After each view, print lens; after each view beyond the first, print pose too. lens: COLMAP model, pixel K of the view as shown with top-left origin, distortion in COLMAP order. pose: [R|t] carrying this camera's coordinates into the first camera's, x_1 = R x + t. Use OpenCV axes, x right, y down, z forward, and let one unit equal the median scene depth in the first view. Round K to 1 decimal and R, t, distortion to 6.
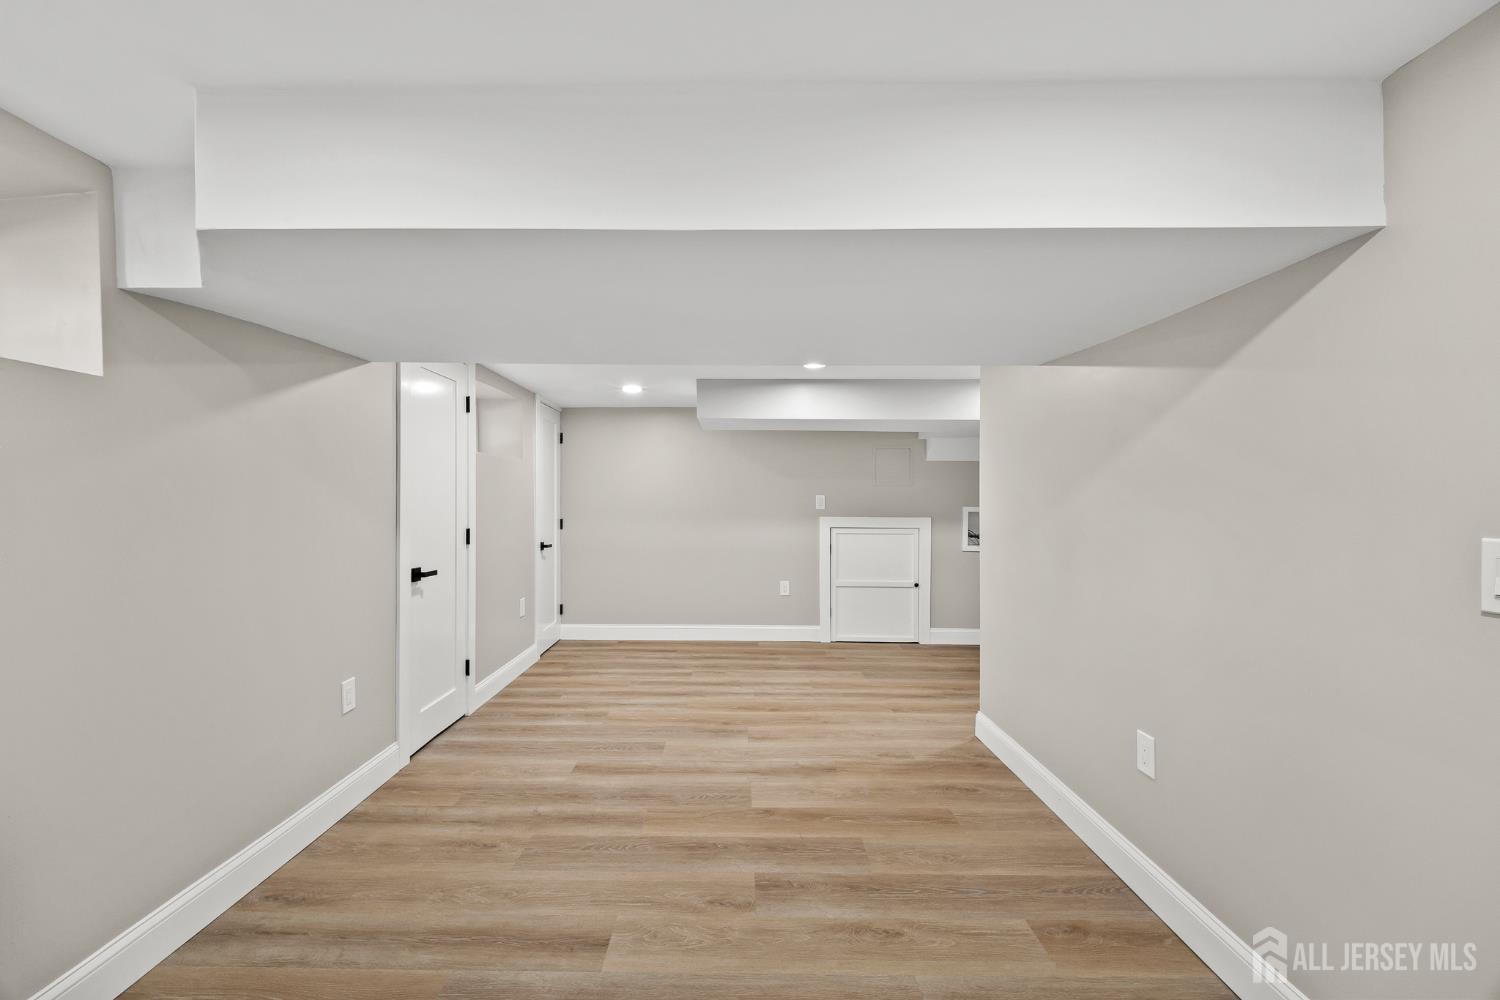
lens RADIAL K [[623.8, 0, 746.9], [0, 623.8, 504.2], [0, 0, 1]] dist [0.002435, -0.001560]
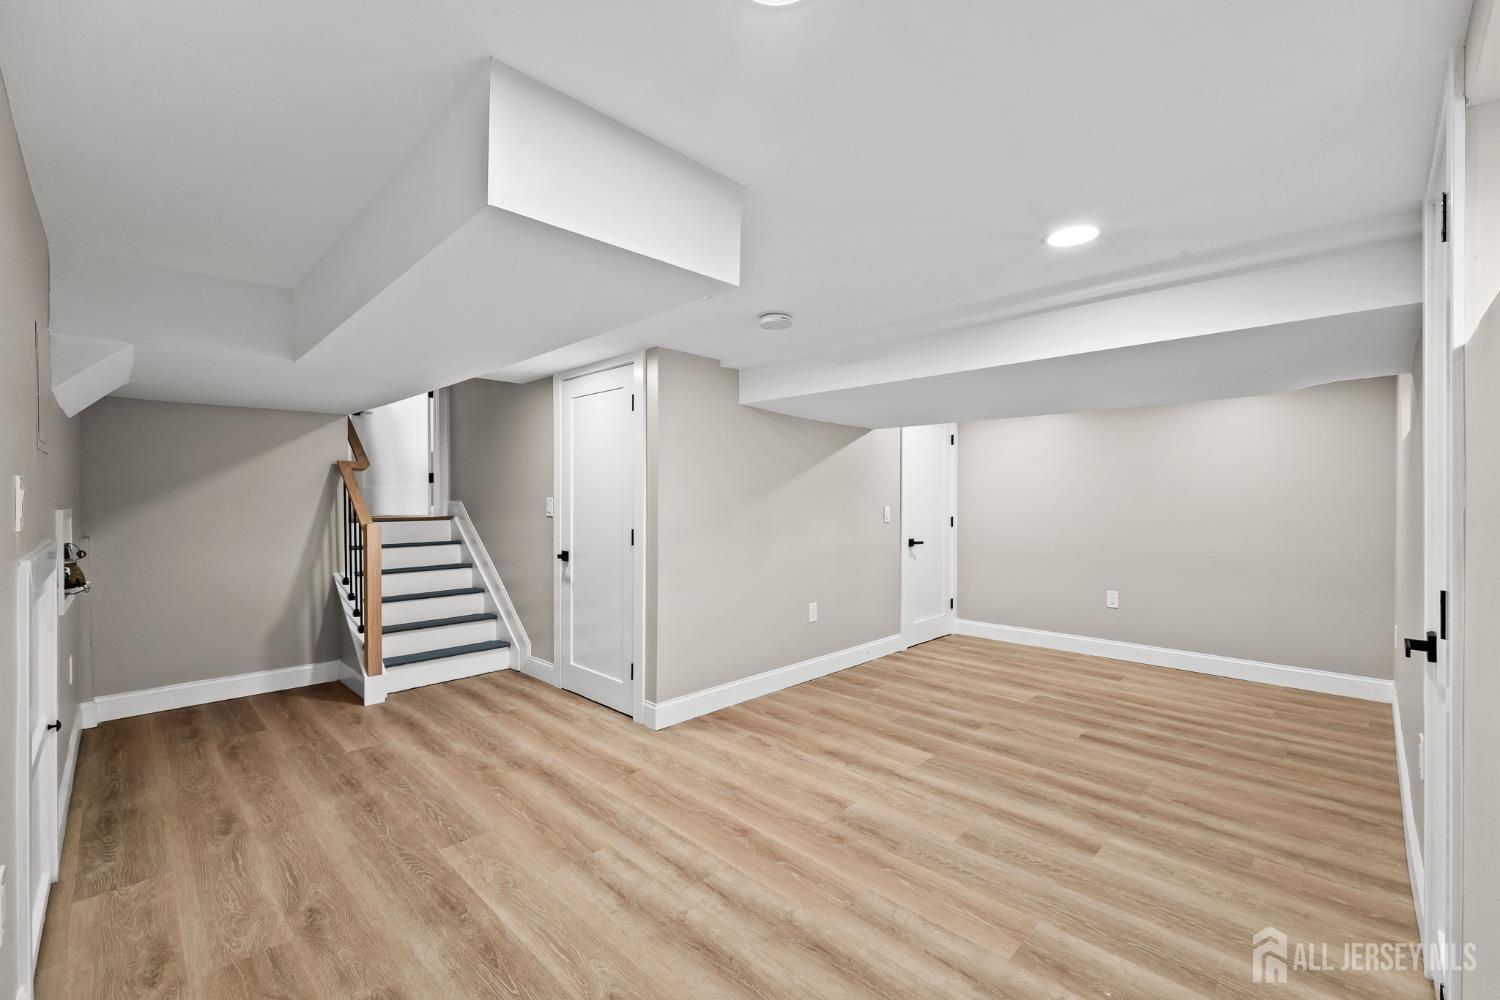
lens RADIAL K [[623.8, 0, 751.5], [0, 623.8, 498.8], [0, 0, 1]] dist [0.002435, -0.001560]
pose [[-0.705419, -0.008781, 0.708736, -0.517275], [-0.001584, 0.999940, 0.010812, -0.014127], [-0.708789, 0.006504, -0.705391, 1.842751]]
